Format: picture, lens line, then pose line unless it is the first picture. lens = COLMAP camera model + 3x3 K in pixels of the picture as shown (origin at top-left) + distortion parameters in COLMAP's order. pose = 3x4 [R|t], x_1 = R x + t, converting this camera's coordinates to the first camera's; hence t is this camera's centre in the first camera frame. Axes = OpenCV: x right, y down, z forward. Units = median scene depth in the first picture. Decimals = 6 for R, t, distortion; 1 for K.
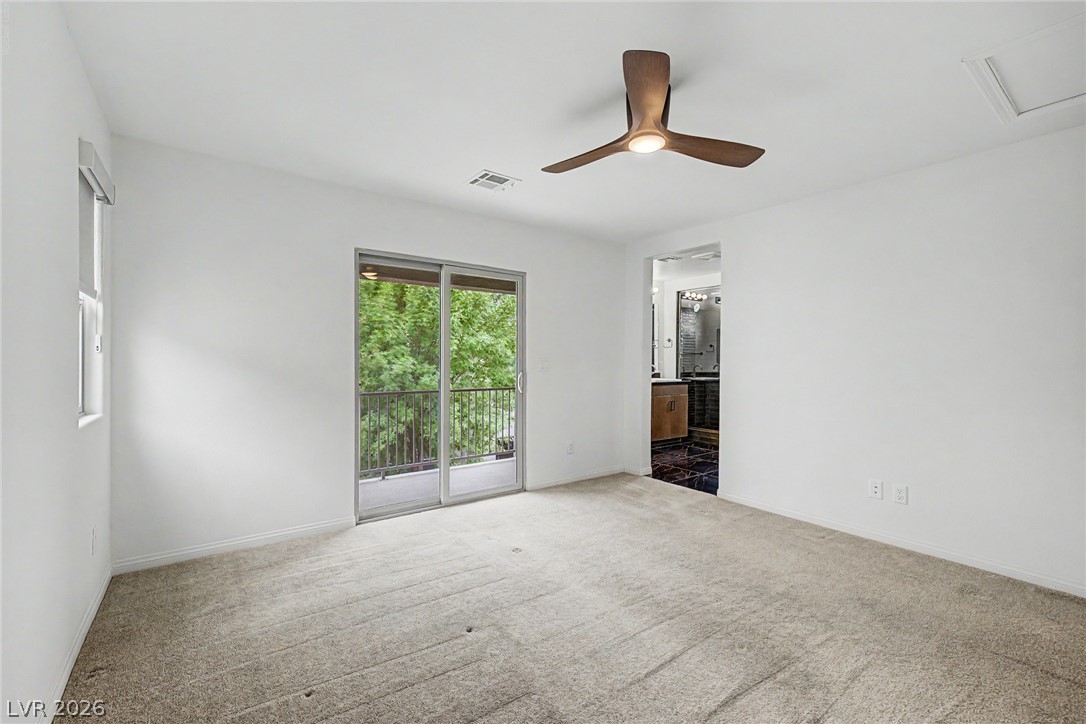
lens RADIAL K [[453.8, 0, 540.3], [0, 453.8, 361.8], [0, 0, 1]] dist [0.002160, 0.000233]
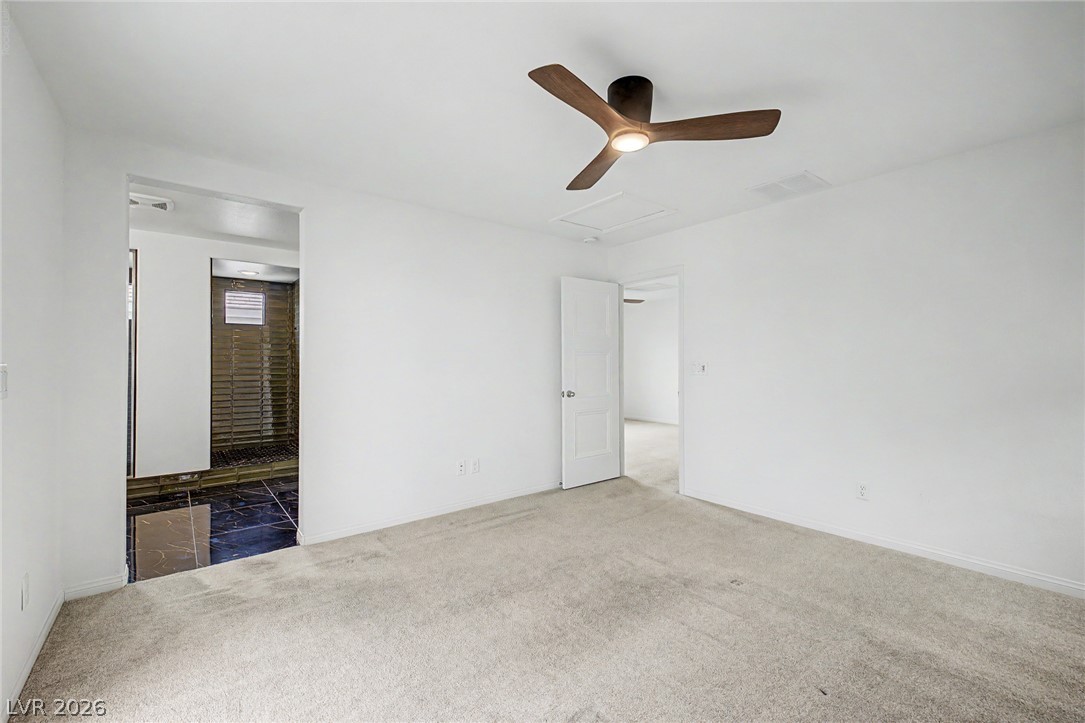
lens RADIAL K [[459.5, 0, 540.2], [0, 459.5, 361.8], [0, 0, 1]] dist [0.004588, 0.000348]
pose [[-0.046597, -0.003947, 0.998906, -0.403418], [0.004947, 0.999979, 0.004182, -0.006600], [-0.998902, 0.005136, -0.046577, 0.674518]]
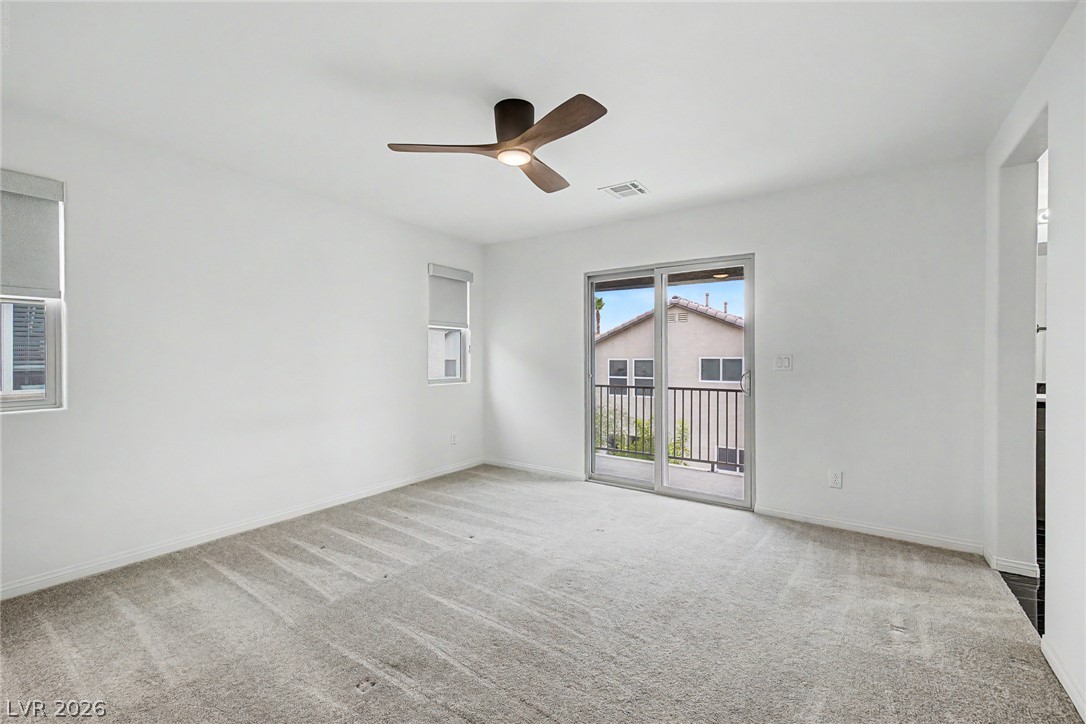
lens RADIAL K [[461.3, 0, 544.9], [0, 461.3, 357.0], [0, 0, 1]] dist [0.004804, 0.000139]
pose [[0.315896, -0.007594, -0.948763, 0.711394], [-0.008007, 0.999911, -0.010669, 0.010266], [0.948760, 0.010967, 0.315807, 0.388746]]
